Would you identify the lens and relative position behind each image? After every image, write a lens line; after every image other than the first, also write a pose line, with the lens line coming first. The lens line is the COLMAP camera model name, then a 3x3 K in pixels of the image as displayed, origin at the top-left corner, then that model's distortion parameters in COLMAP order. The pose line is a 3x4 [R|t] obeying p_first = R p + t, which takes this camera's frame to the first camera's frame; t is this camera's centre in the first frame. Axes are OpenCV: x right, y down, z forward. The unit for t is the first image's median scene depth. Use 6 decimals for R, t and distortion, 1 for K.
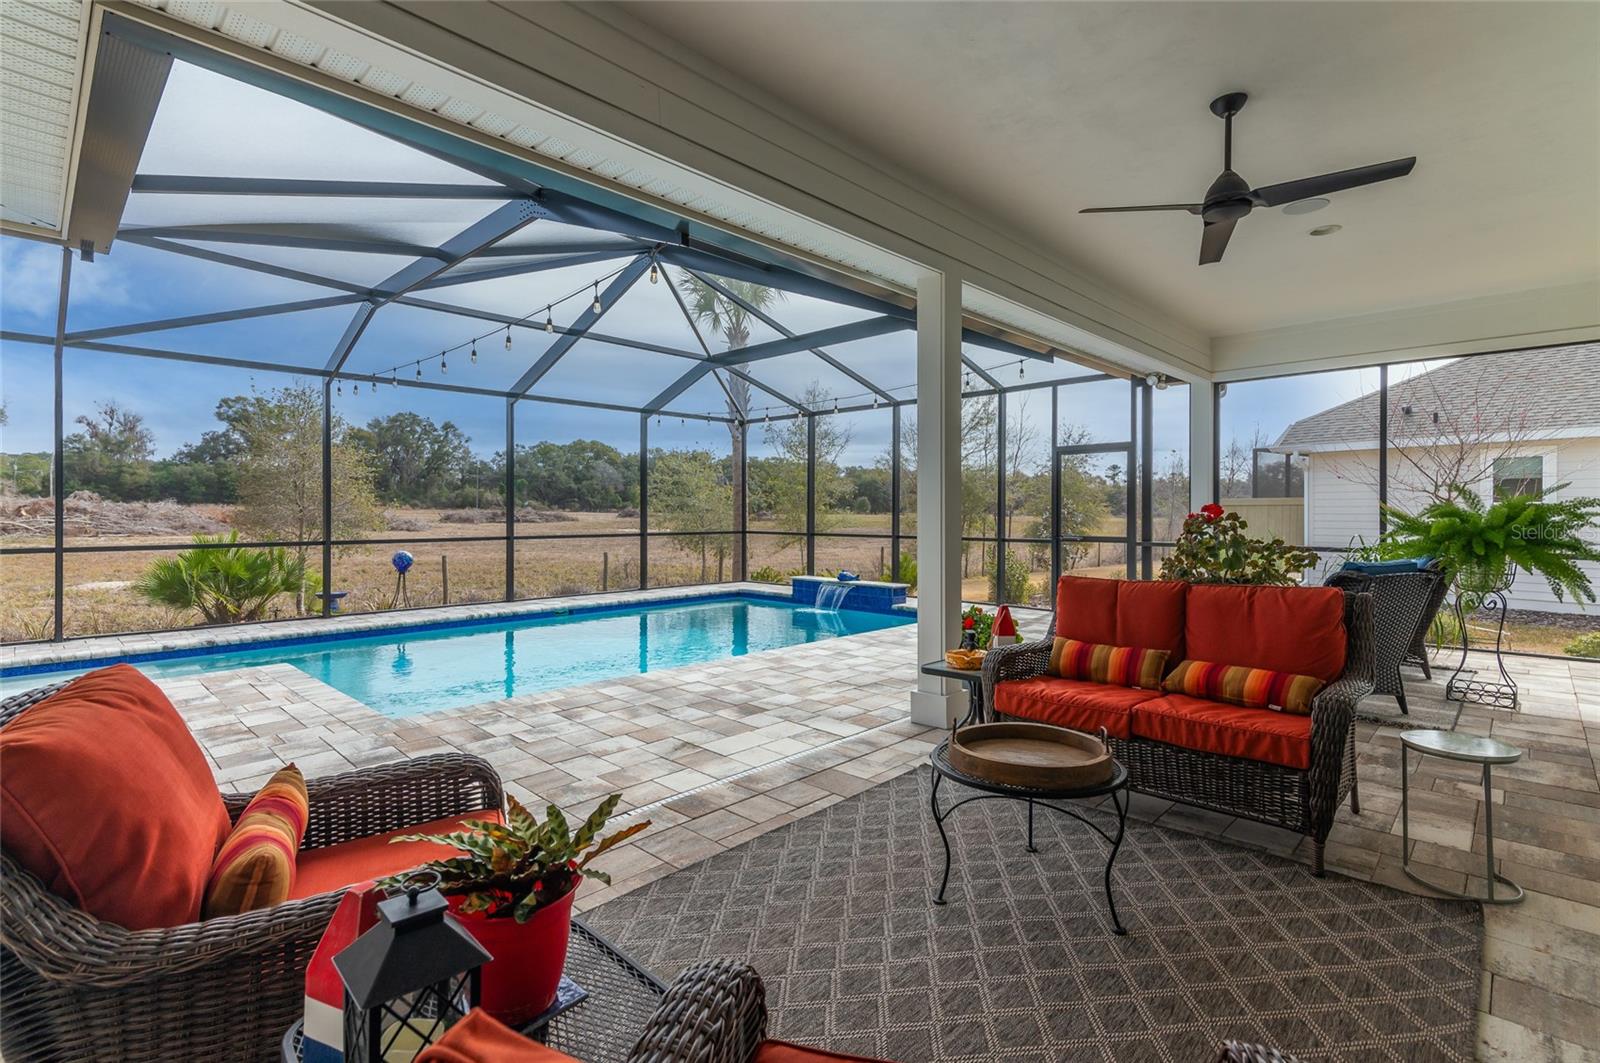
lens RADIAL K [[739.8, 0, 796.9], [0, 739.8, 512.3], [0, 0, 1]] dist [0.016546, -0.000525]
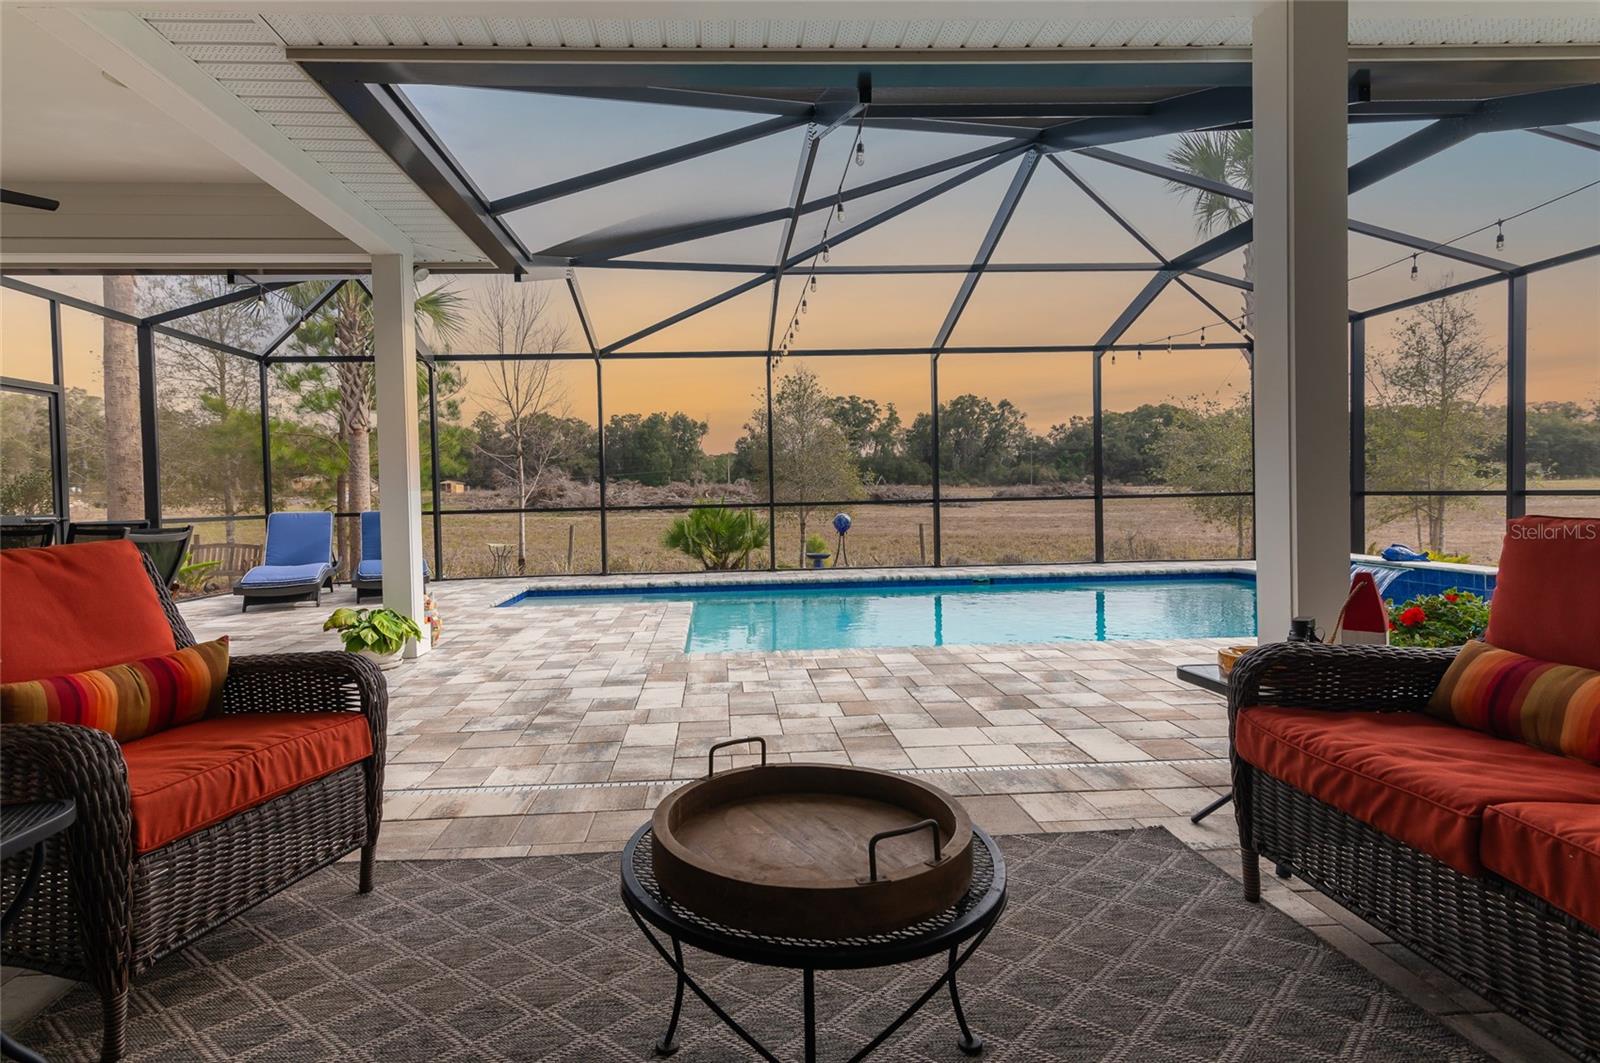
lens RADIAL K [[771.8, 0, 759.7], [0, 771.8, 510.1], [0, 0, 1]] dist [0.020009, -0.007937]
pose [[0.729909, -0.003793, -0.683534, 0.155625], [0.022536, 0.999575, 0.018518, 0.027951], [0.683173, -0.028921, 0.729684, 0.140897]]
